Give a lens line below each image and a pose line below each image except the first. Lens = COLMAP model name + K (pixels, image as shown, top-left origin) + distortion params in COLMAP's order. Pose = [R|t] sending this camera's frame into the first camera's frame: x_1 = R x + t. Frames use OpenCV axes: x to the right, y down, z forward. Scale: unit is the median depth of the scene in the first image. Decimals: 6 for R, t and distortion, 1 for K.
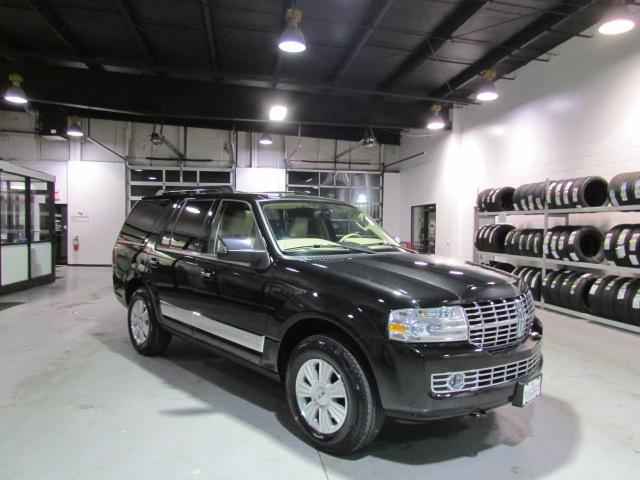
lens RADIAL K [[456.1, 0, 322.7], [0, 456.1, 241.8], [0, 0, 1]] dist [-0.010093, 0.002314]
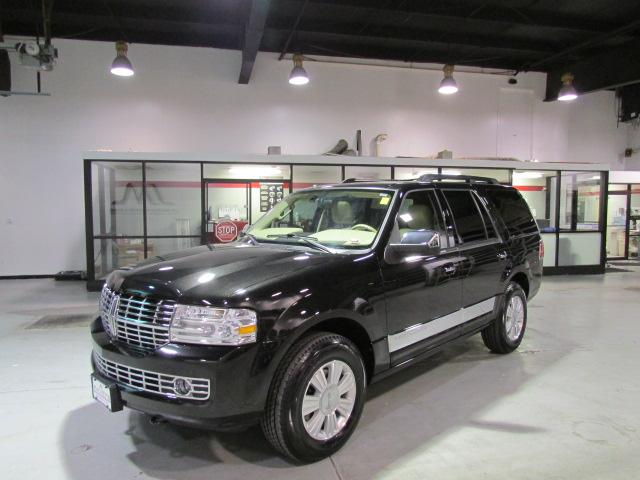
lens RADIAL K [[448.8, 0, 317.9], [0, 448.8, 237.7], [0, 0, 1]] dist [-0.004045, -0.000775]
pose [[0.041841, 0.044580, -0.998129, 0.245159], [-0.031961, 0.998553, 0.043259, -0.008058], [0.998613, 0.030091, 0.043206, 0.257147]]
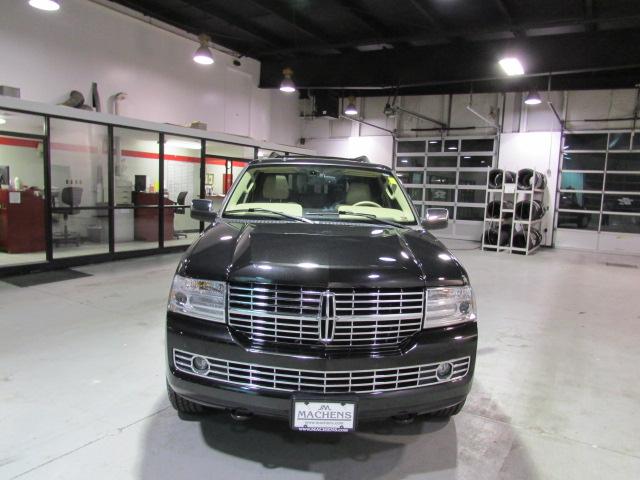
lens RADIAL K [[456.1, 0, 322.7], [0, 456.1, 241.8], [0, 0, 1]] dist [-0.010093, 0.002314]
pose [[0.738523, 0.093736, -0.667680, 0.180176], [-0.053976, 0.995330, 0.080032, -0.002161], [0.672064, -0.023067, 0.740134, 0.089800]]
